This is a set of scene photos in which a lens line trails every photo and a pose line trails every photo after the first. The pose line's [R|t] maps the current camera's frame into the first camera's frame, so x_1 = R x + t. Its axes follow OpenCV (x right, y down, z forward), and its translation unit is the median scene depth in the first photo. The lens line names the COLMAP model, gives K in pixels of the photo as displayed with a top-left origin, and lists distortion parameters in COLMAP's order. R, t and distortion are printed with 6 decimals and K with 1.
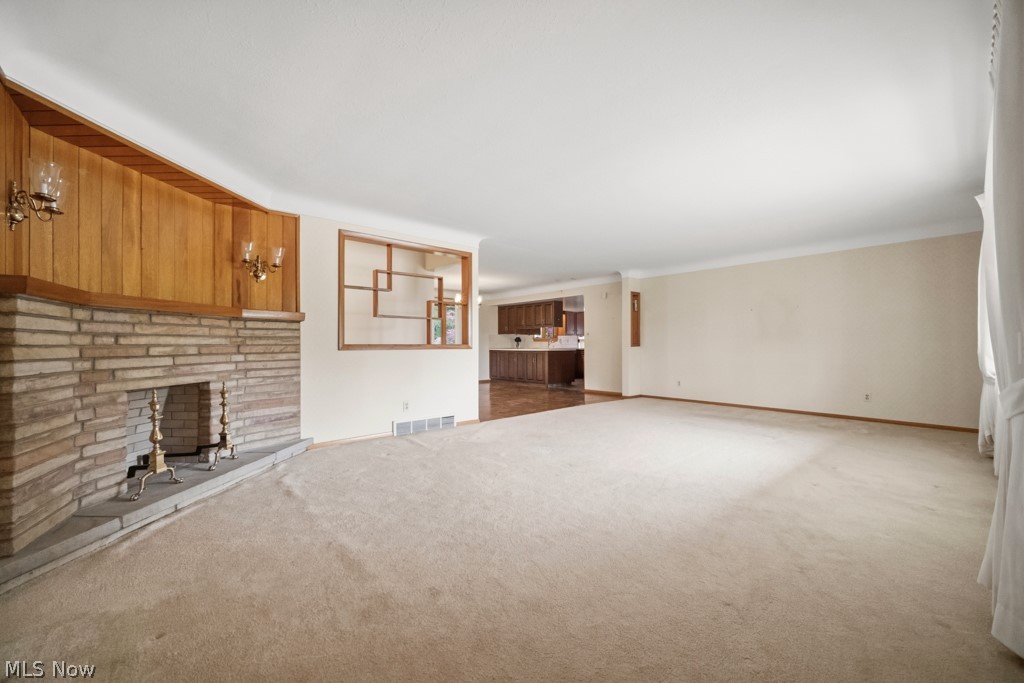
lens RADIAL K [[409.6, 0, 512.0], [0, 409.6, 341.5], [0, 0, 1]] dist [-0.001134, -0.000050]
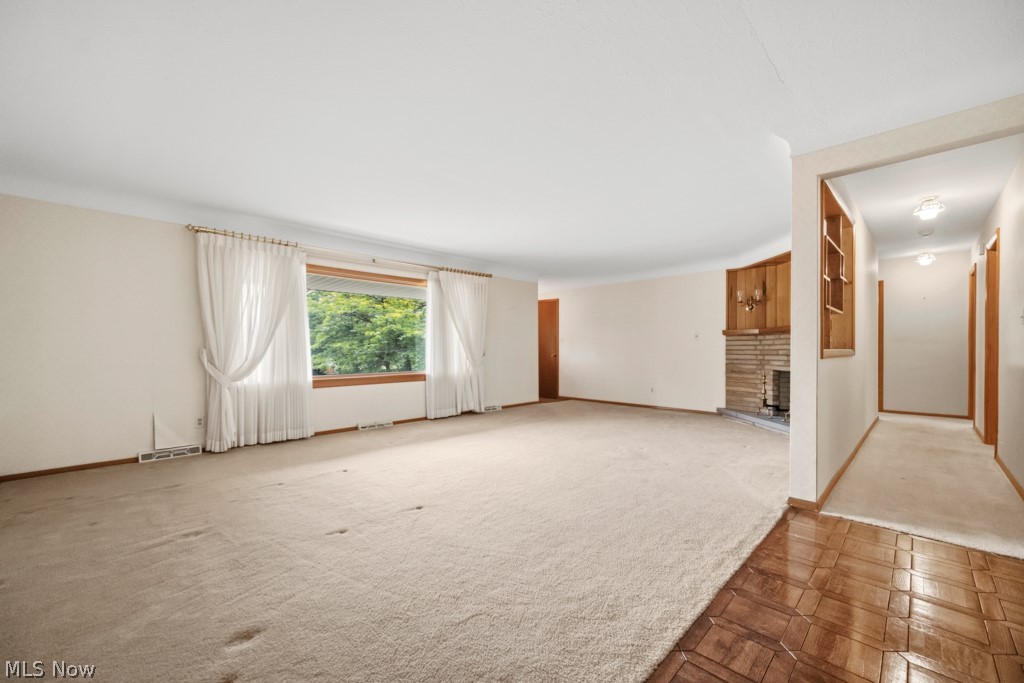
lens RADIAL K [[411.2, 0, 504.0], [0, 411.2, 354.6], [0, 0, 1]] dist [0.000200, -0.000002]
pose [[-0.998215, 0.008404, -0.059130, 0.468549], [0.008245, 0.999962, 0.002937, 0.013275], [0.059152, 0.002444, -0.998246, 2.277307]]
